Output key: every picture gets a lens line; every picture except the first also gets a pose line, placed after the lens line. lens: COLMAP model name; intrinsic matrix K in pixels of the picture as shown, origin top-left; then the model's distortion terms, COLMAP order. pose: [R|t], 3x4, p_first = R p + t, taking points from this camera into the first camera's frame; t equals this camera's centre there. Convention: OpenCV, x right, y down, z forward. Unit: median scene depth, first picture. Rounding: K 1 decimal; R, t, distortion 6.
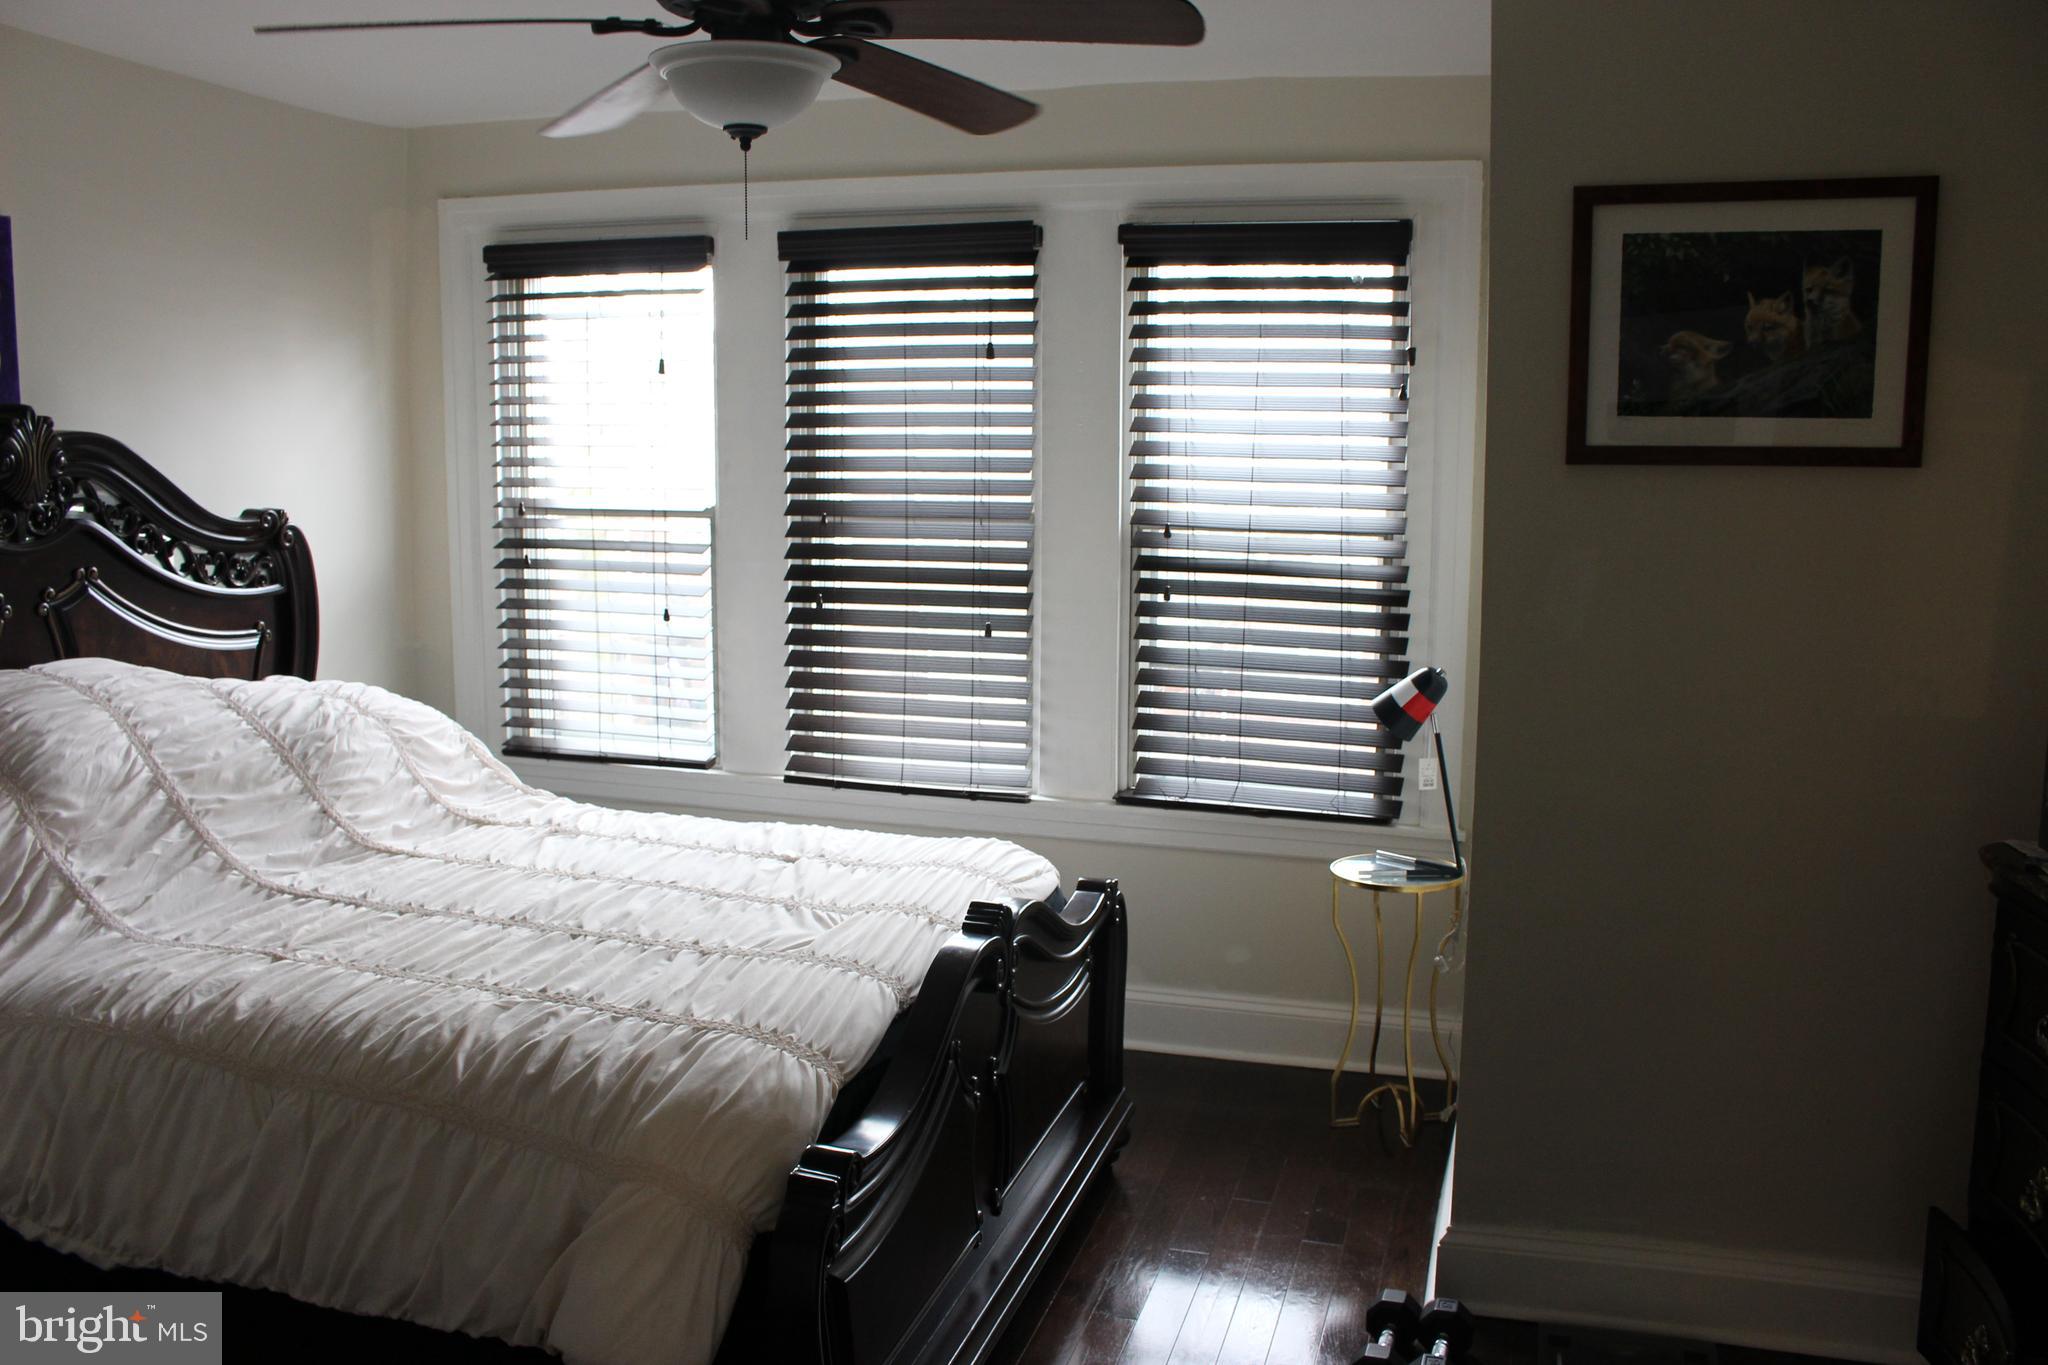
lens RADIAL K [[1696.2, 0, 1024.0], [0, 1696.2, 682.5], [0, 0, 1]] dist [-0.165822, 0.141791]
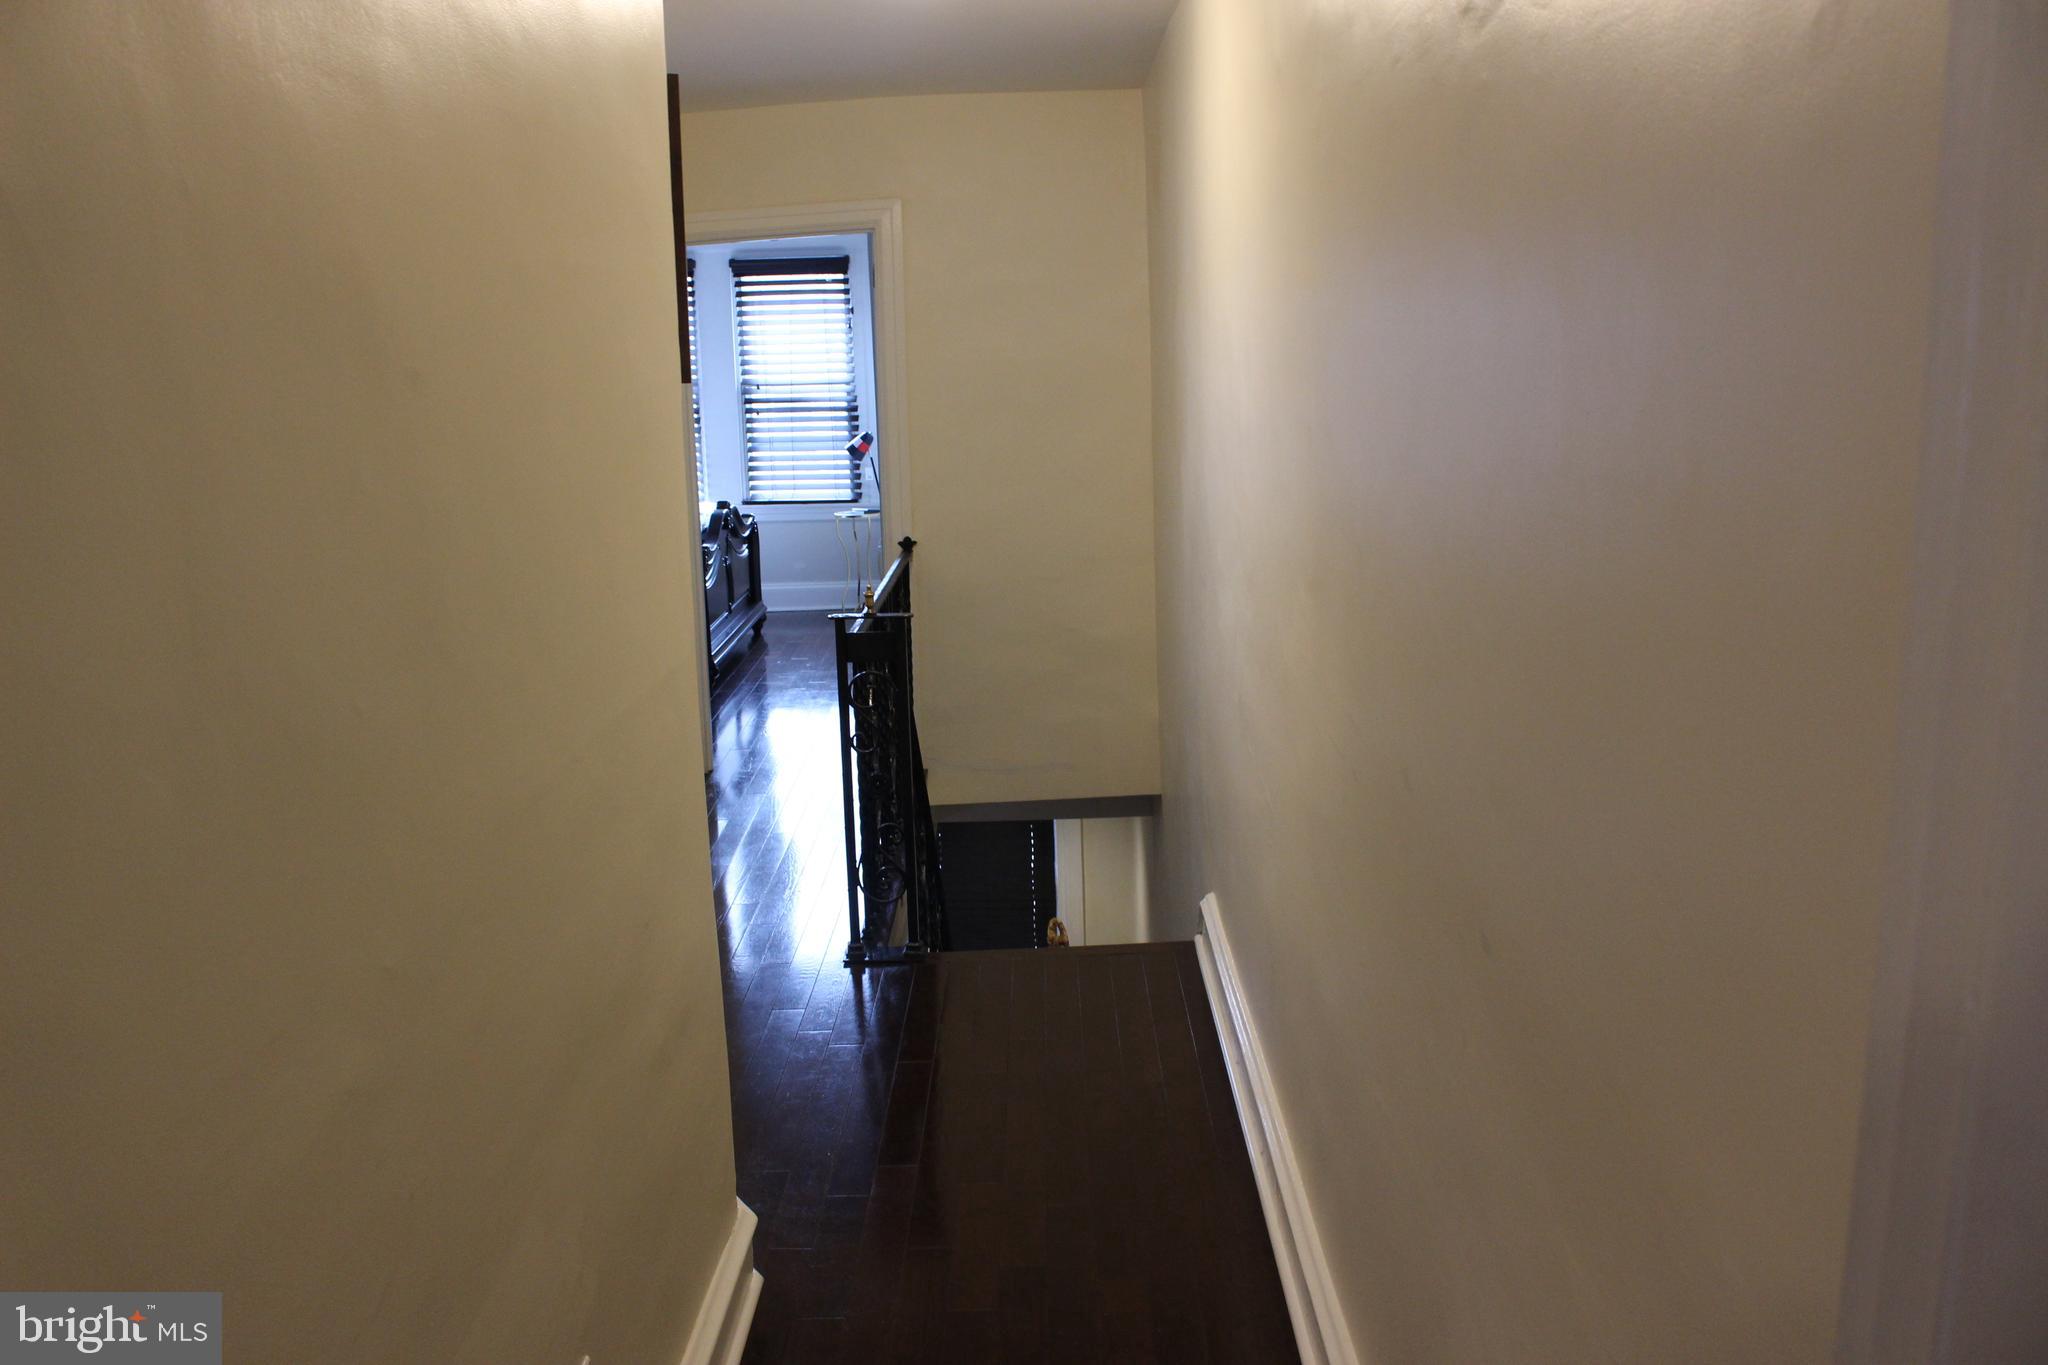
lens RADIAL K [[1696.2, 0, 1024.0], [0, 1696.2, 682.5], [0, 0, 1]] dist [-0.165822, 0.141791]
pose [[0.949138, -0.106678, 0.296237, -0.311246], [0.073899, 0.990049, 0.119756, 0.068438], [-0.306064, -0.091773, 0.947577, -1.432356]]
